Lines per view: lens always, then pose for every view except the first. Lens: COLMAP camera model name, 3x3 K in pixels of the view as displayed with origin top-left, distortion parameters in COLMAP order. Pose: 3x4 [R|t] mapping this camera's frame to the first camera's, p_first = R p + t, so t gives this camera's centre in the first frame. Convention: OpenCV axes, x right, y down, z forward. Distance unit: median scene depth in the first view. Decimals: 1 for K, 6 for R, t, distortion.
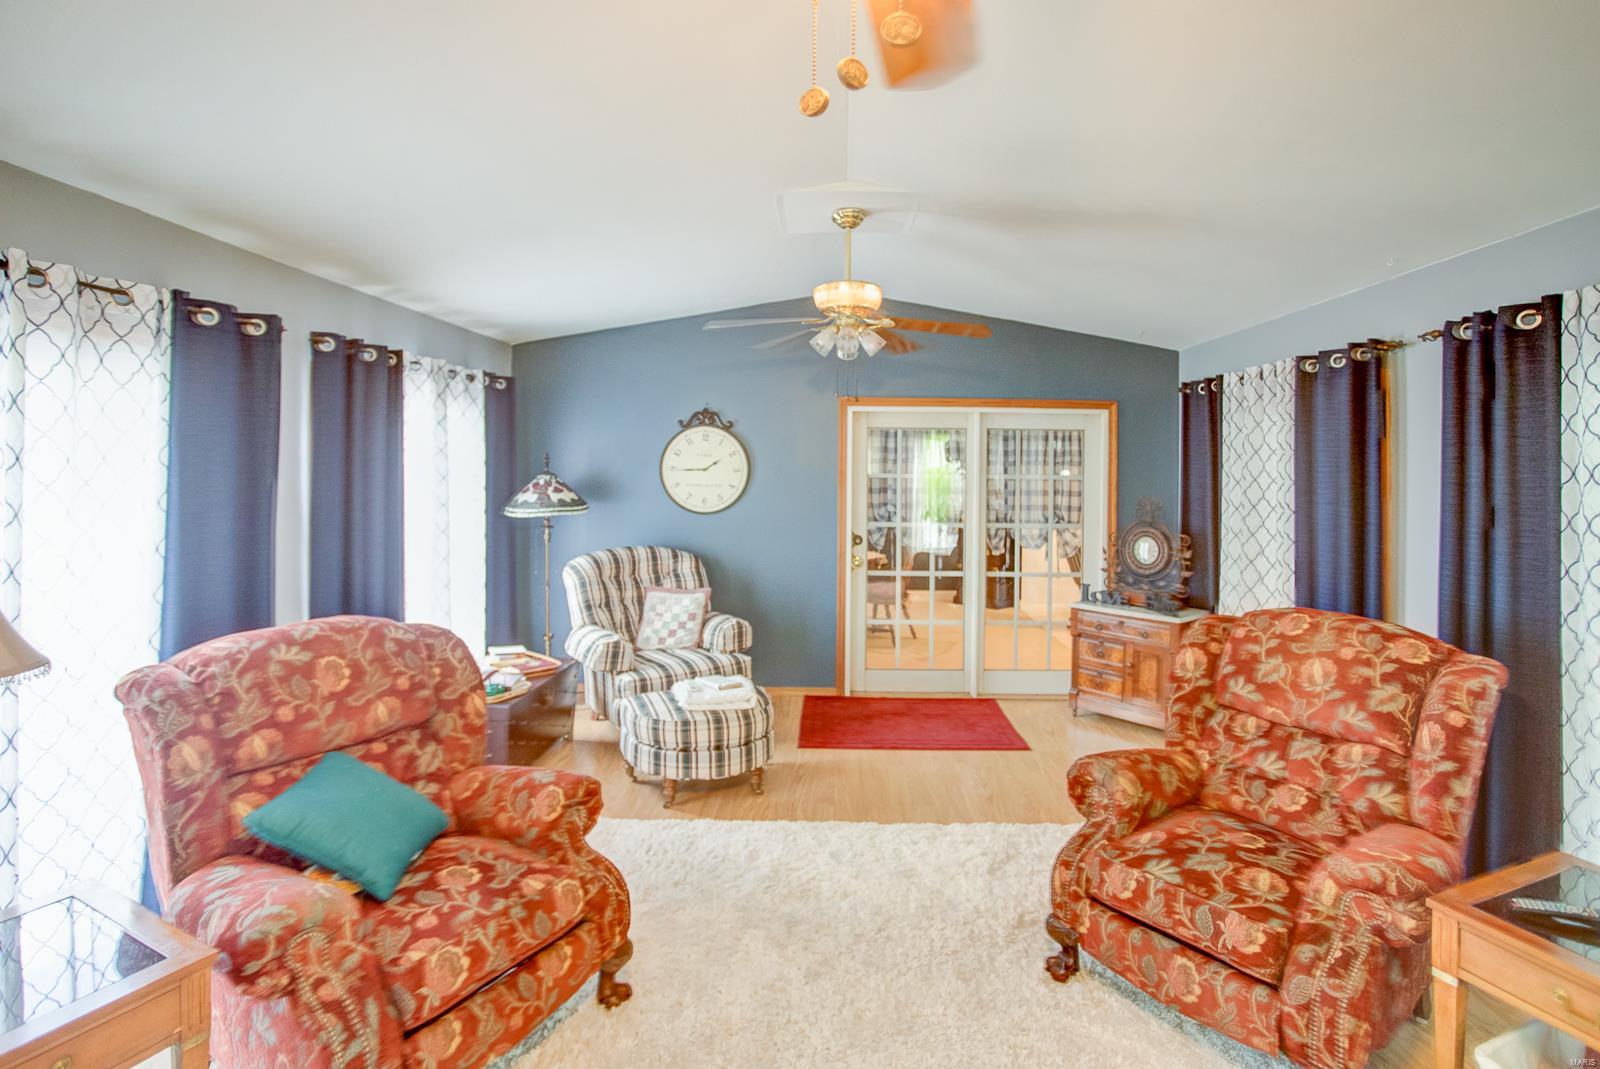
lens RADIAL K [[816.8, 0, 732.6], [0, 816.8, 520.7], [0, 0, 1]] dist [-0.066209, 0.039411]
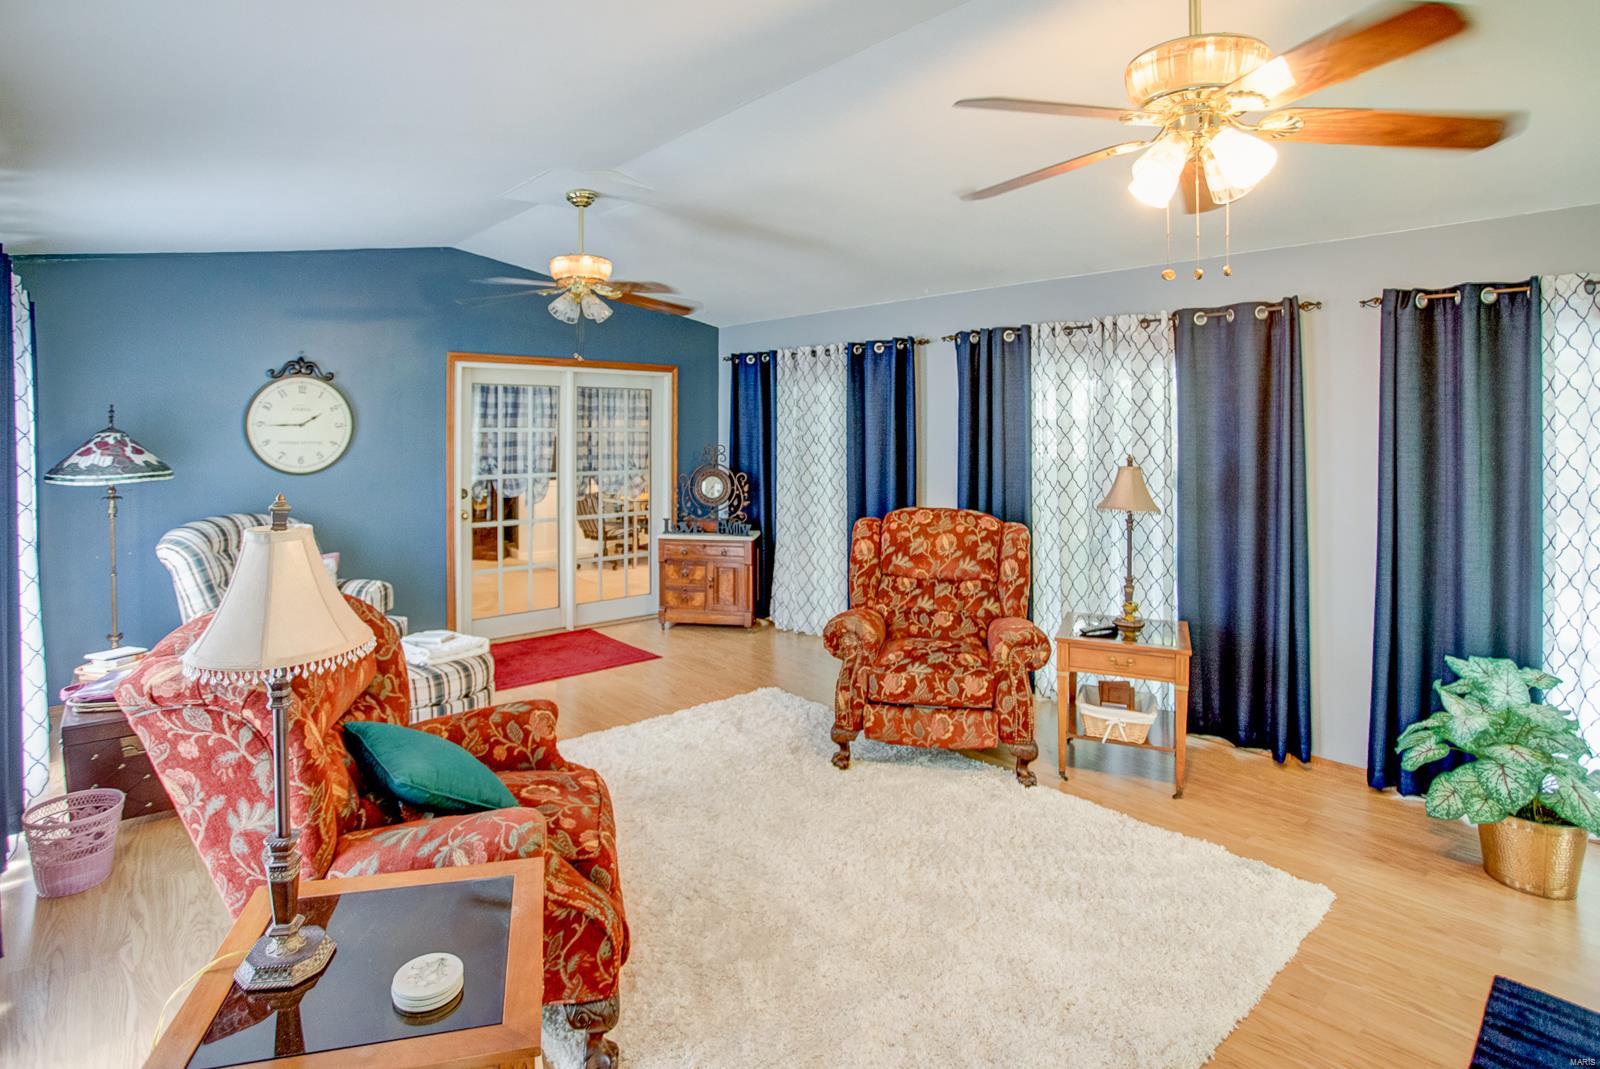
lens RADIAL K [[784.6, 0, 799.8], [0, 784.6, 494.1], [0, 0, 1]] dist [-0.000446, 0.000276]
pose [[0.759067, -0.062821, 0.647974, -0.482012], [0.046387, 0.998023, 0.042418, 0.005551], [-0.649358, -0.002141, 0.760480, -0.037946]]
